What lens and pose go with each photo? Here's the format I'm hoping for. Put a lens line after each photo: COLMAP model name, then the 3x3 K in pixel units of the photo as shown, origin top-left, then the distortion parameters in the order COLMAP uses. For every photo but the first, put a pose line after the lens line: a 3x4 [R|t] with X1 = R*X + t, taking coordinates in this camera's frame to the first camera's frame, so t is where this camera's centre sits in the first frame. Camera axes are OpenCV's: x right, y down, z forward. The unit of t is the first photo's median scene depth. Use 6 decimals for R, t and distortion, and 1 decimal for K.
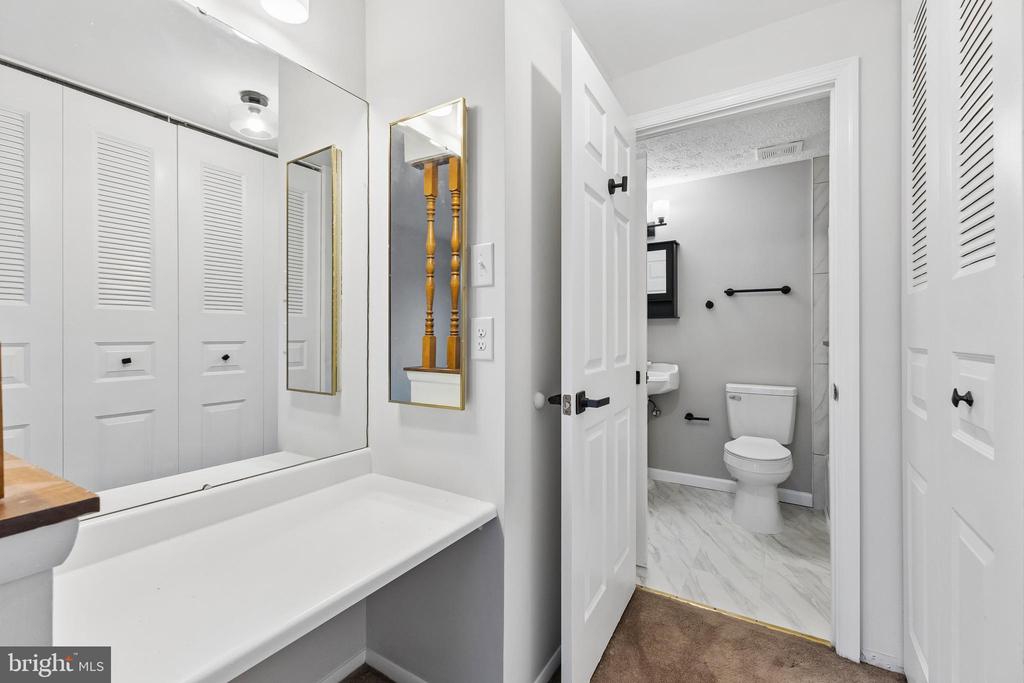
lens RADIAL K [[435.7, 0, 509.8], [0, 435.7, 336.2], [0, 0, 1]] dist [-0.002819, -0.000946]
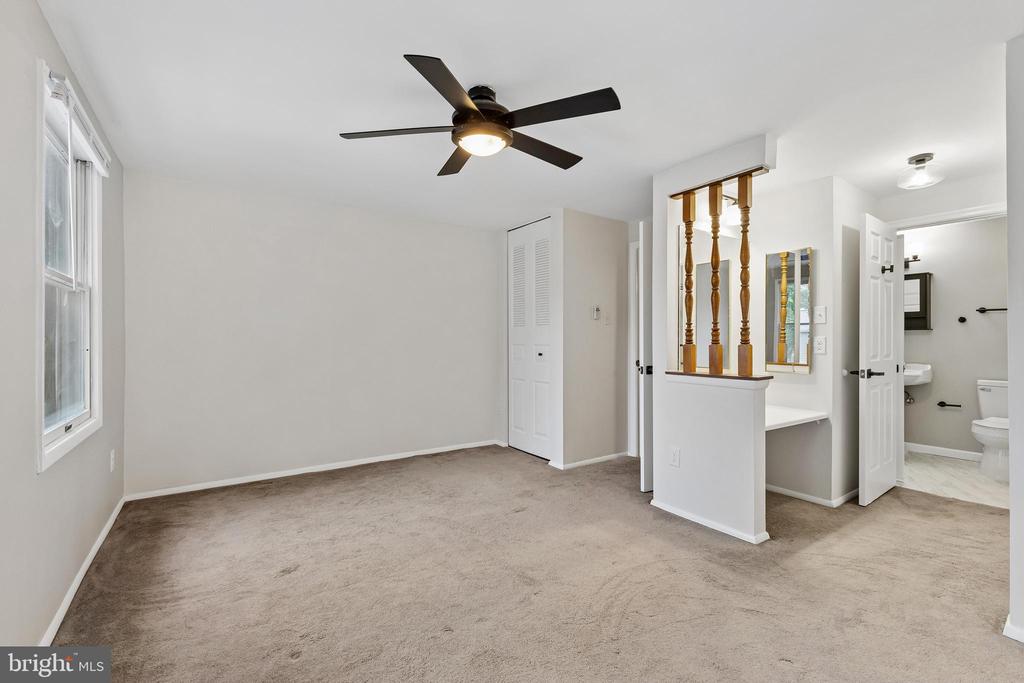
lens RADIAL K [[435.7, 0, 509.3], [0, 435.7, 342.1], [0, 0, 1]] dist [-0.002819, -0.000946]
pose [[0.914129, 0.001070, -0.405421, -0.285416], [-0.000861, 0.999999, 0.000698, -0.005242], [0.405422, -0.000289, 0.914130, -0.824326]]
